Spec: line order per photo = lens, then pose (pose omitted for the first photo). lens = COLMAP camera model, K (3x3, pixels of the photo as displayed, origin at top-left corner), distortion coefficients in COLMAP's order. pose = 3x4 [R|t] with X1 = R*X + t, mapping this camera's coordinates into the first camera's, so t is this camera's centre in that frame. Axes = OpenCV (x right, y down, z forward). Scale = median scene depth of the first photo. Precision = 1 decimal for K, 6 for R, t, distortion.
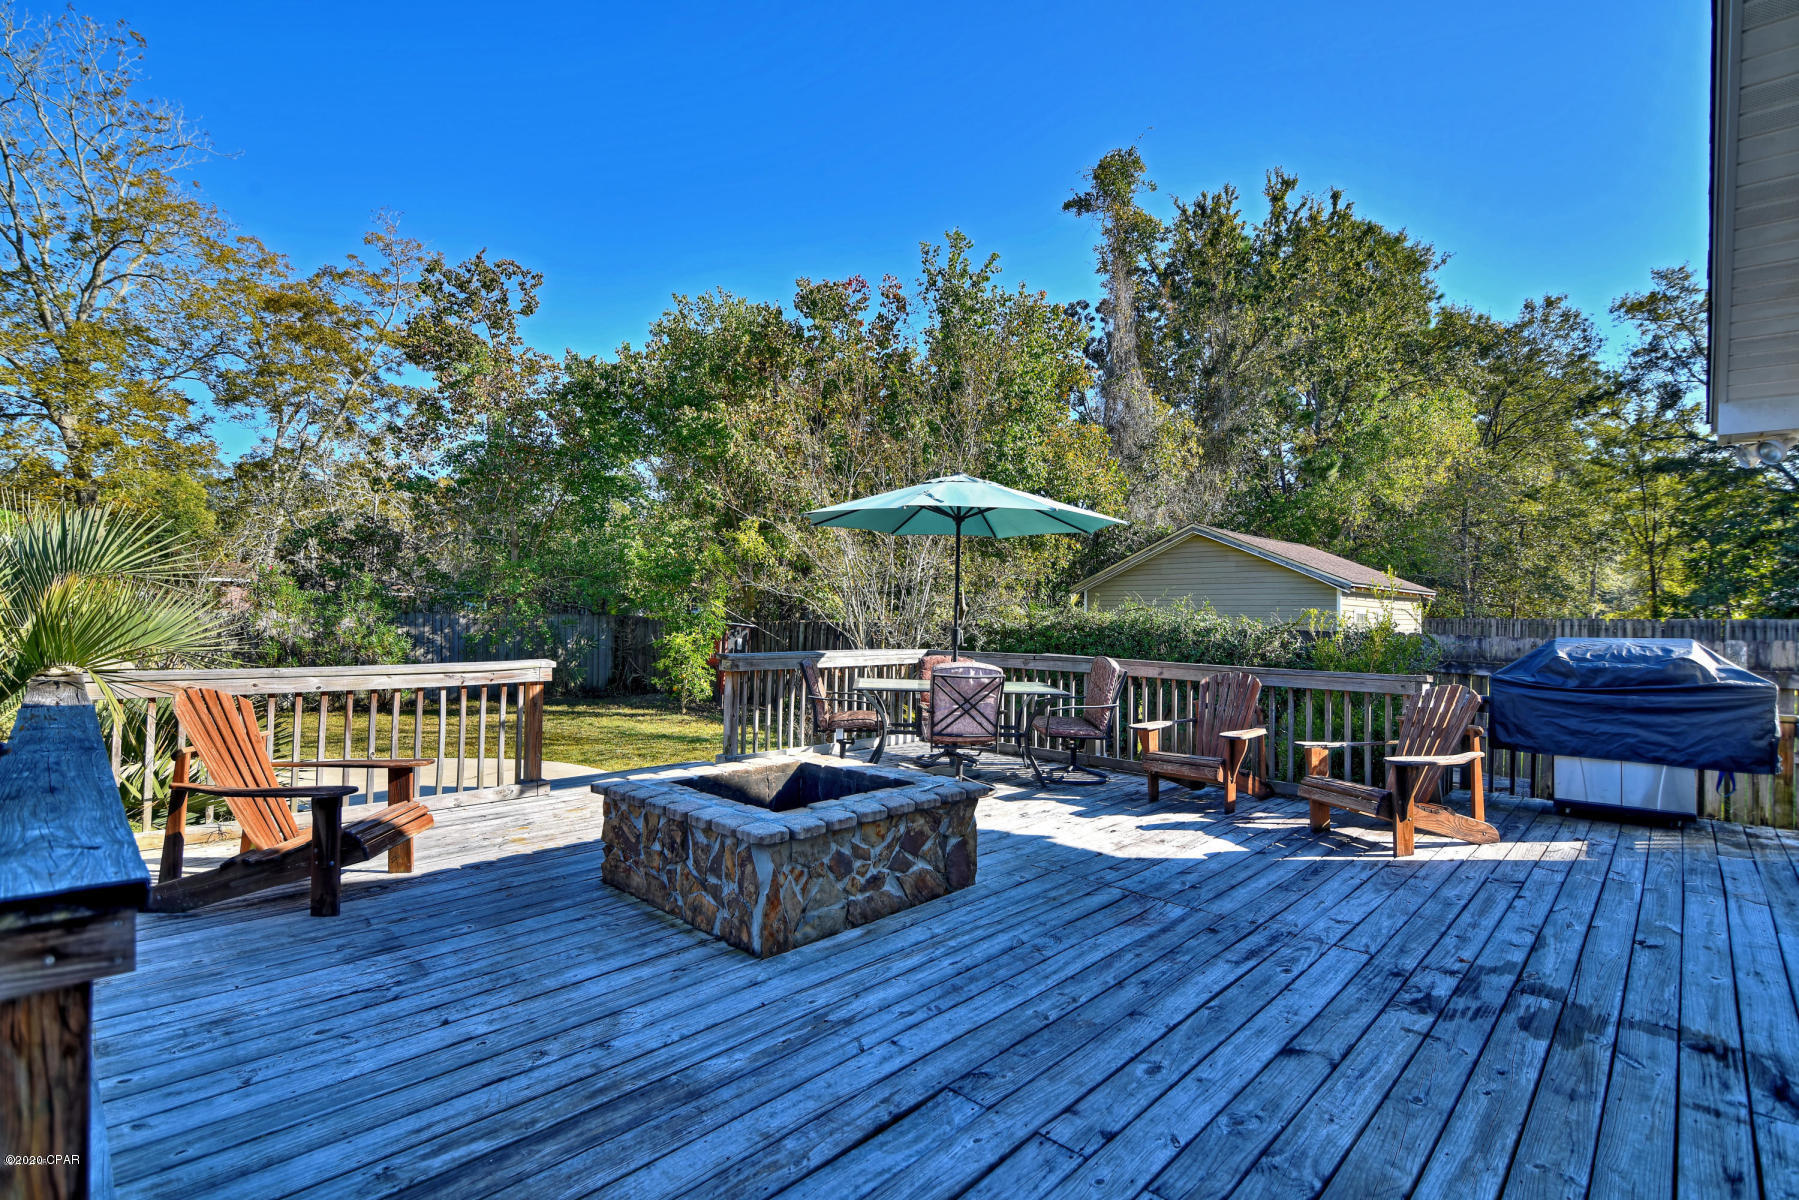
lens RADIAL K [[824.9, 0, 899.5], [0, 824.9, 600.0], [0, 0, 1]] dist [-0.017235, -0.000883]
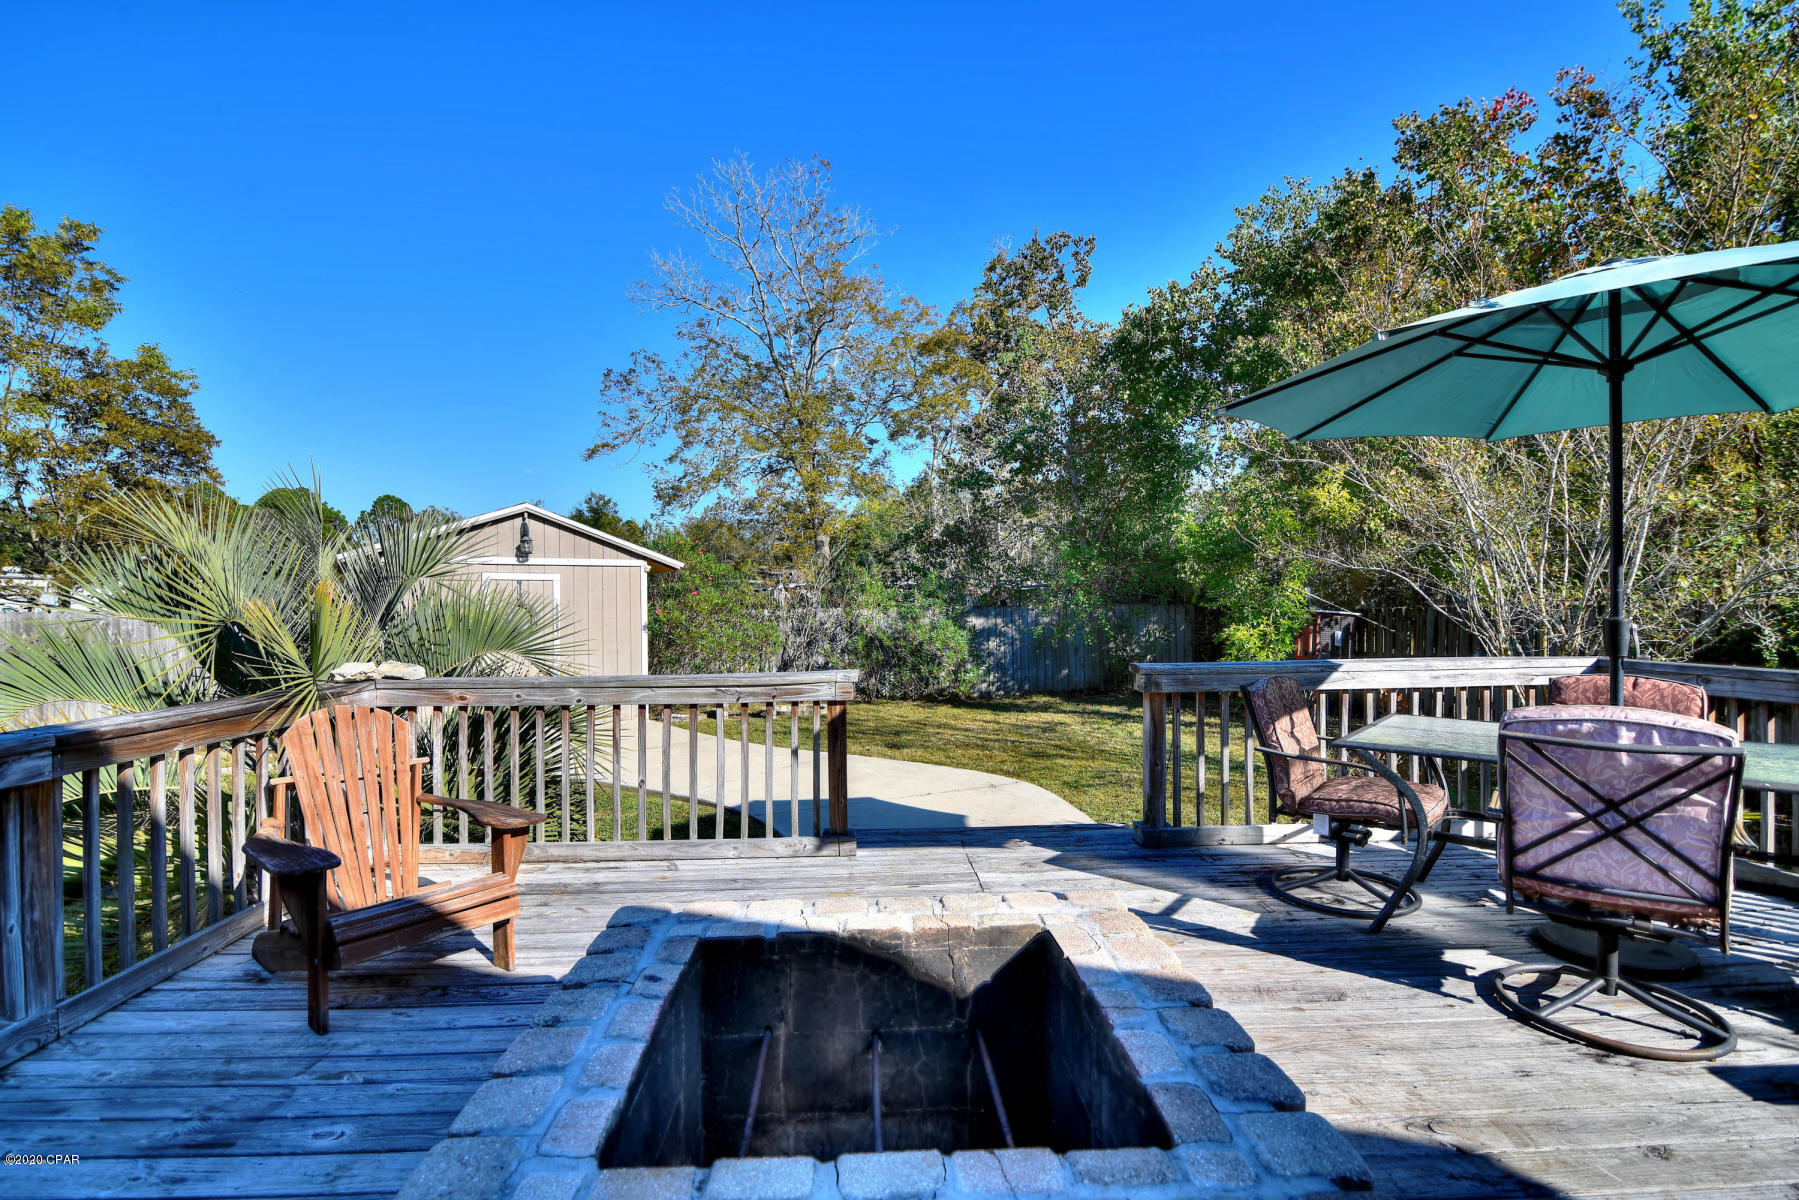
lens RADIAL K [[824.9, 0, 899.5], [0, 824.9, 600.0], [0, 0, 1]] dist [-0.017235, -0.000883]
pose [[0.718515, -0.028204, -0.694939, 0.041744], [0.037676, 0.999289, -0.001602, 0.004748], [0.694490, -0.025032, 0.719067, 0.186323]]
